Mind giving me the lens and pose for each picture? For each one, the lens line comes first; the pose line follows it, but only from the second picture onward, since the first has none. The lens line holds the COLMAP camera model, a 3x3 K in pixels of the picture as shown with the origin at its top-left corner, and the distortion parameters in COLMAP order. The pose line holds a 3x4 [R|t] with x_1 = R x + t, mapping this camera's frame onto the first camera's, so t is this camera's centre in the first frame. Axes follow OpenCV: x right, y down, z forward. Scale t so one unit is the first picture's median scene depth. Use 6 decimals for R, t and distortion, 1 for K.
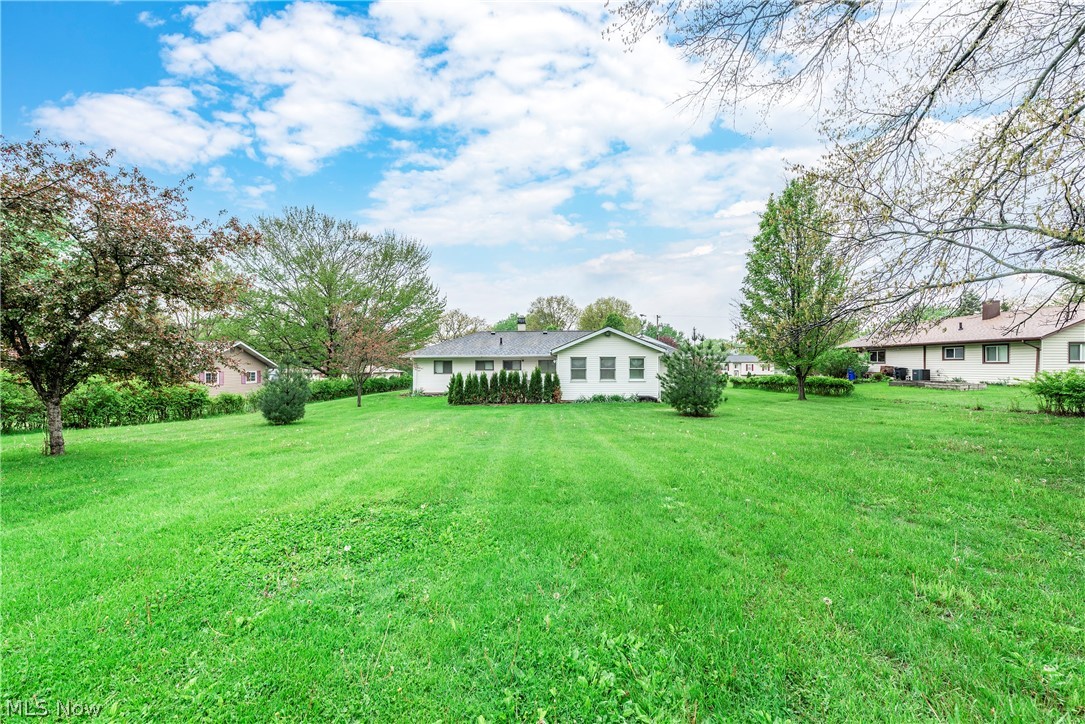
lens RADIAL K [[434.4, 0, 539.4], [0, 434.4, 364.7], [0, 0, 1]] dist [-0.002787, -0.000899]
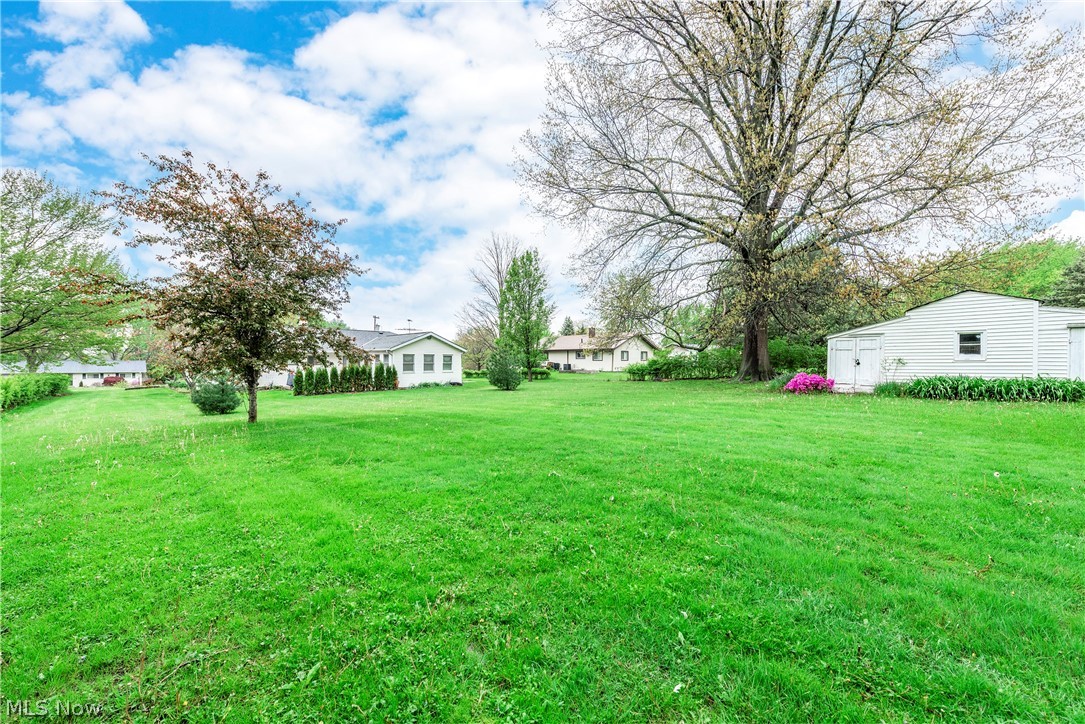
lens RADIAL K [[434.4, 0, 546.1], [0, 434.4, 361.6], [0, 0, 1]] dist [-0.002787, -0.000899]
pose [[0.686672, 0.004938, 0.726951, -0.583206], [-0.007032, 0.999975, -0.000150, 0.002377], [-0.726933, -0.005009, 0.686690, -0.207360]]
